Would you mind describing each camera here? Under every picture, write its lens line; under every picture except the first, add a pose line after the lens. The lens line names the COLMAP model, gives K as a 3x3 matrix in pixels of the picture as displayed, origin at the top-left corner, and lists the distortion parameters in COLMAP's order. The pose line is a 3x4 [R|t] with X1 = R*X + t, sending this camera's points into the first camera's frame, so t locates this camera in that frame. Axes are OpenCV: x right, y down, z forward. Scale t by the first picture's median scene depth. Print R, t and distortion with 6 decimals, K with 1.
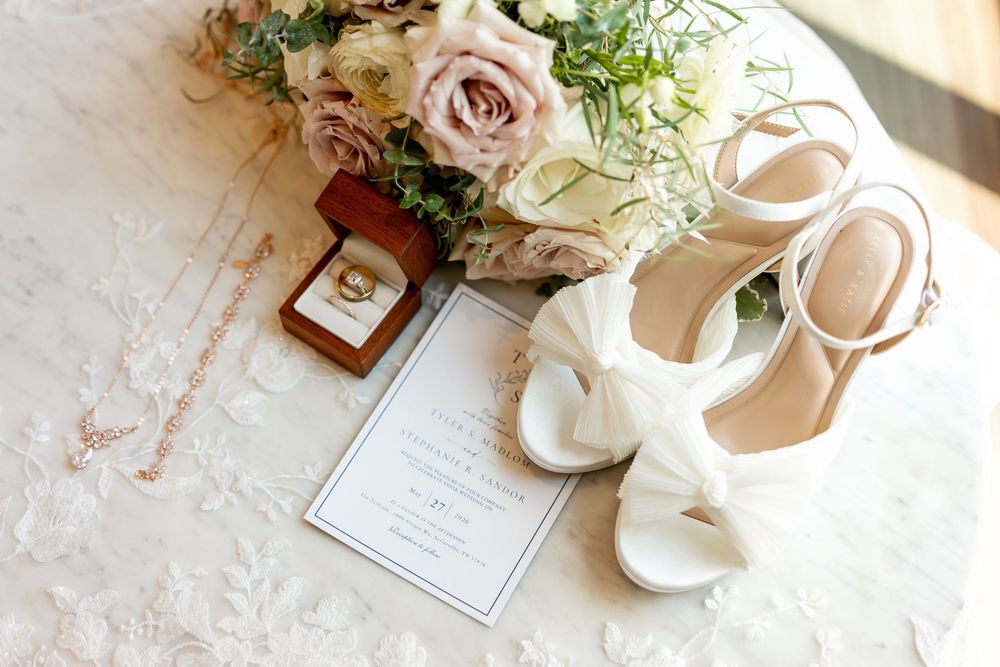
lens RADIAL K [[1398.3, 0, 502.1], [0, 1398.3, 333.2], [0, 0, 1]] dist [-0.040893, 0.000000]
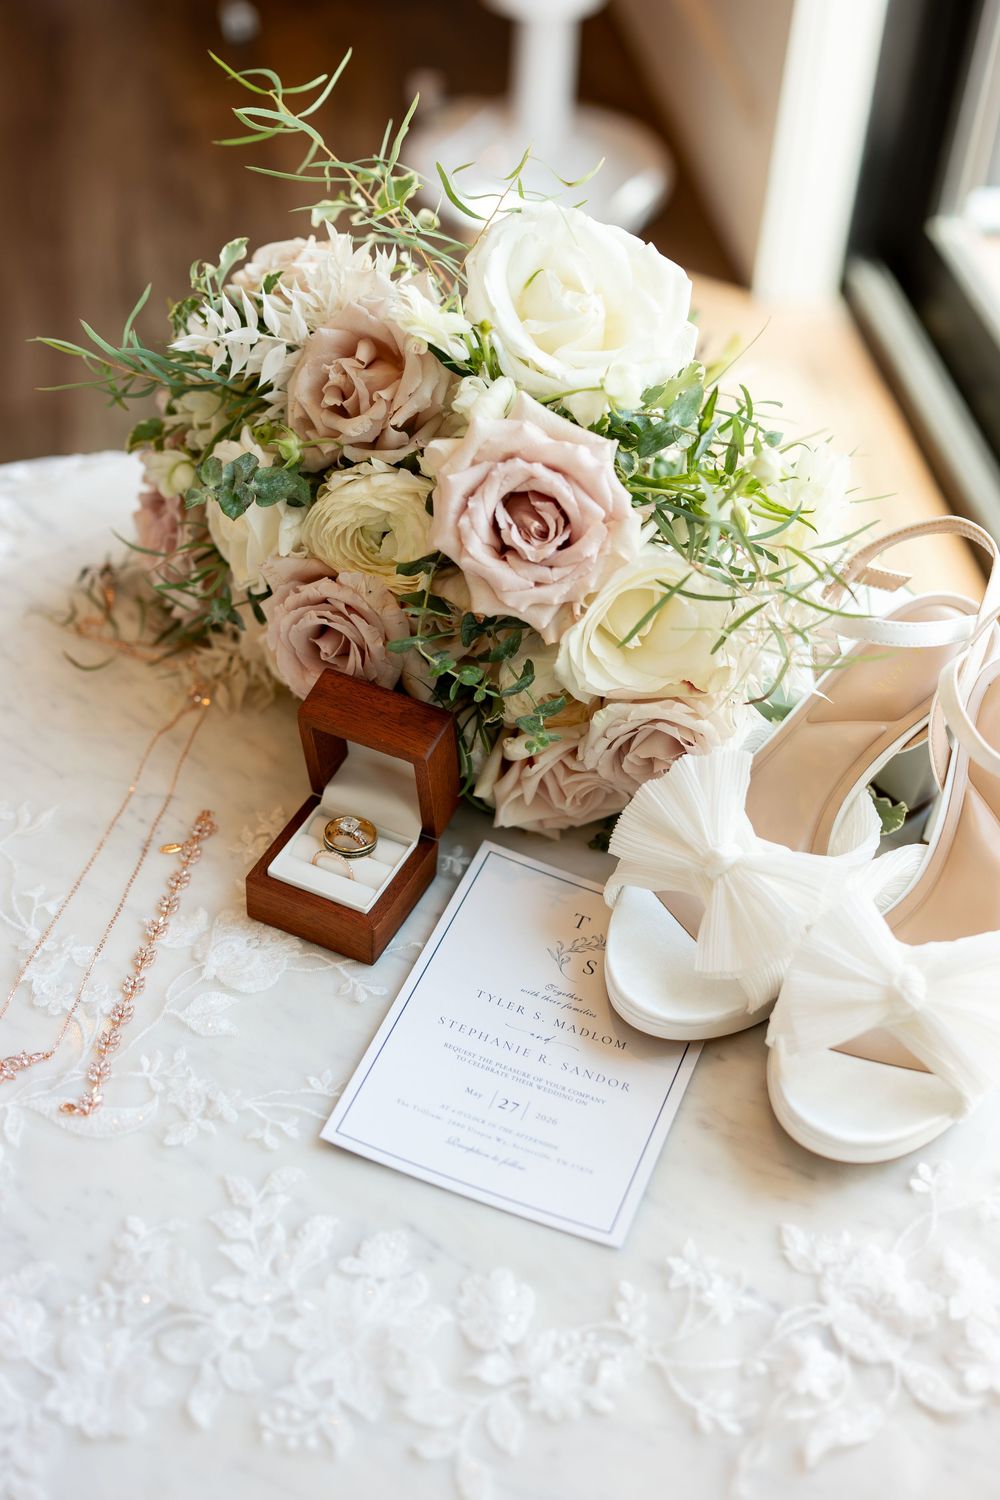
lens RADIAL K [[2097.5, 0, 507.6], [0, 2097.5, 743.2], [0, 0, 1]] dist [-0.040893, 0.000000]
pose [[0.985807, -0.068170, 0.153422, -0.202071], [0.119463, 0.926915, -0.355749, 0.339588], [-0.117958, 0.369028, 0.921903, -0.027263]]
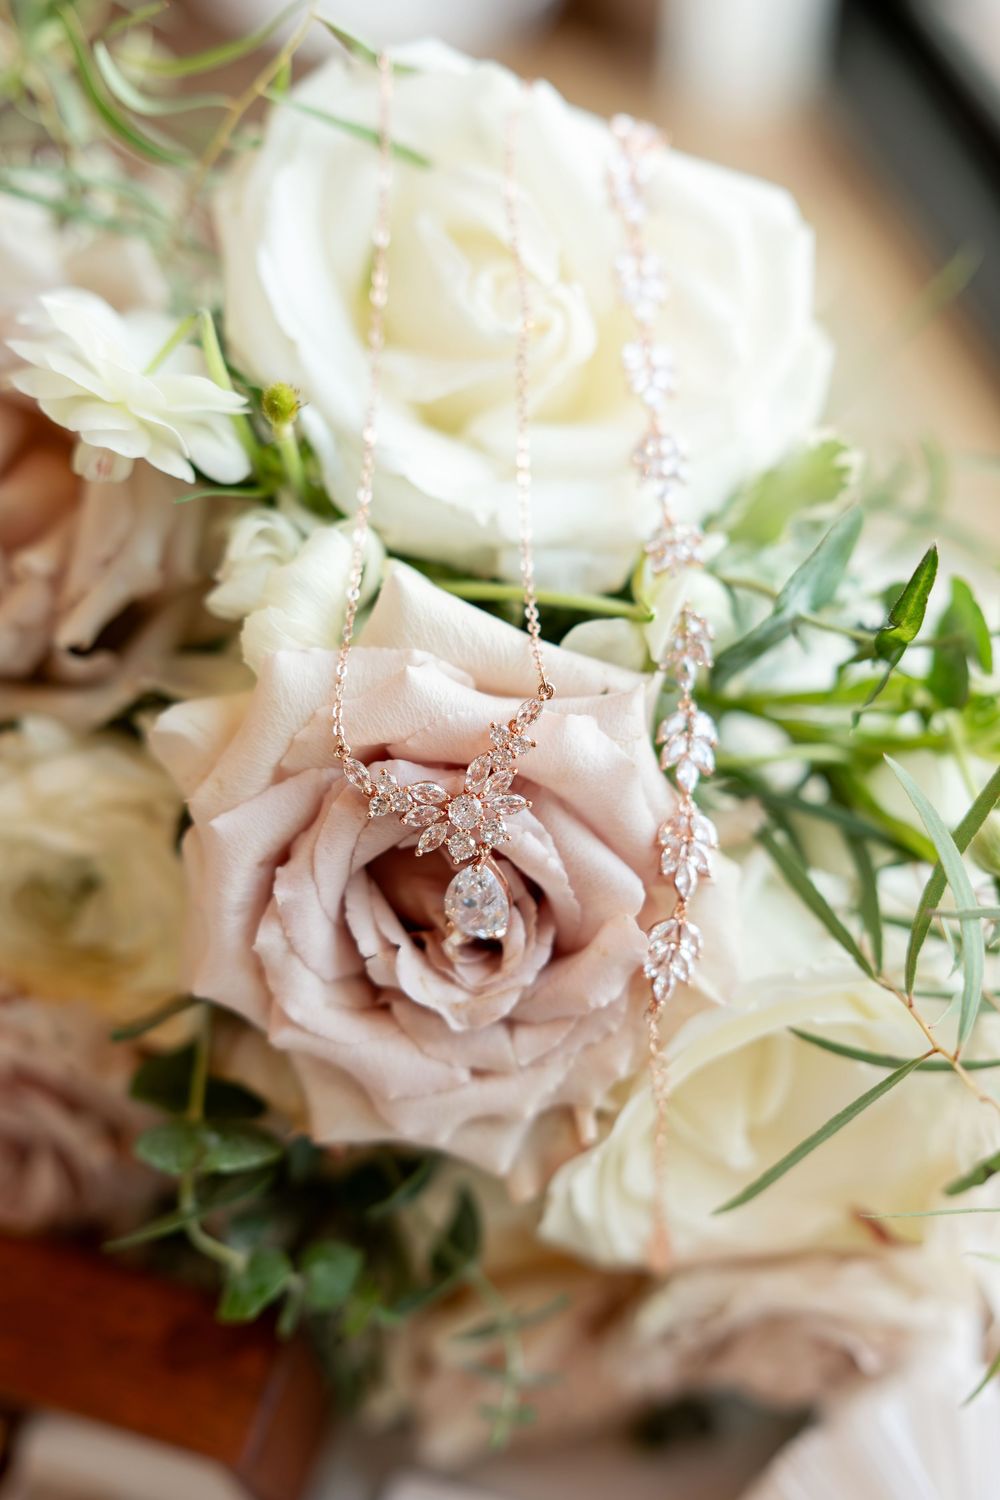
lens RADIAL K [[2097.5, 0, 499.5], [0, 2097.5, 734.1], [0, 0, 1]] dist [-0.040893, 0.000000]
pose [[0.969641, -0.169882, 0.175887, -0.070843], [0.207413, 0.952356, -0.223600, -0.093889], [-0.129521, 0.253293, 0.958680, 0.533218]]
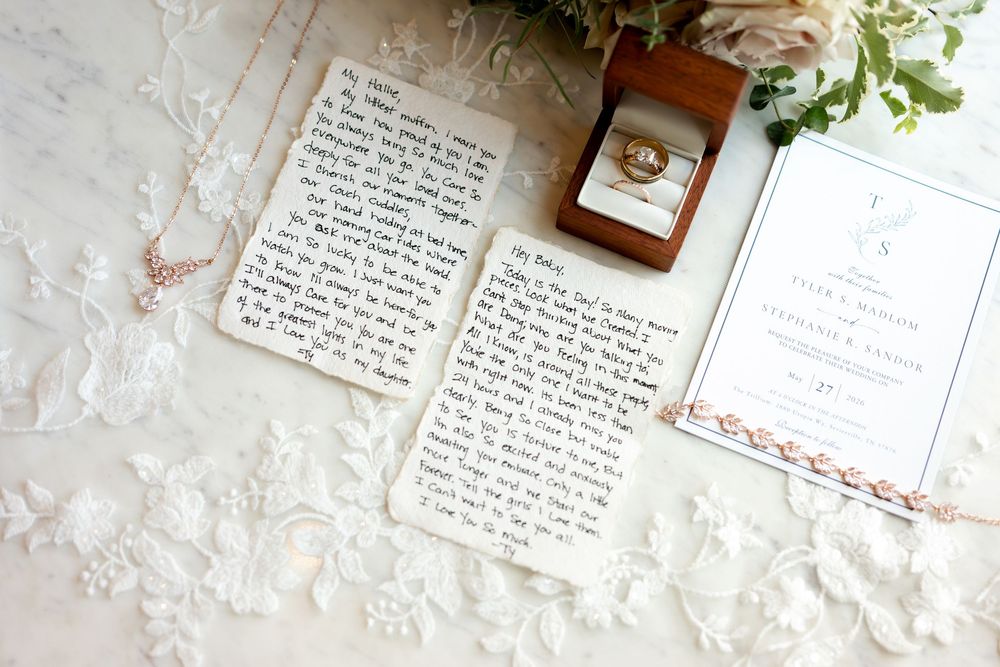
lens RADIAL K [[1398.3, 0, 480.9], [0, 1398.3, 322.7], [0, 0, 1]] dist [-0.040893, 0.000000]
pose [[0.997685, -0.031008, 0.060531, -0.165439], [0.021744, 0.988733, 0.148100, -0.015718], [-0.064441, -0.146441, 0.987118, 0.175148]]
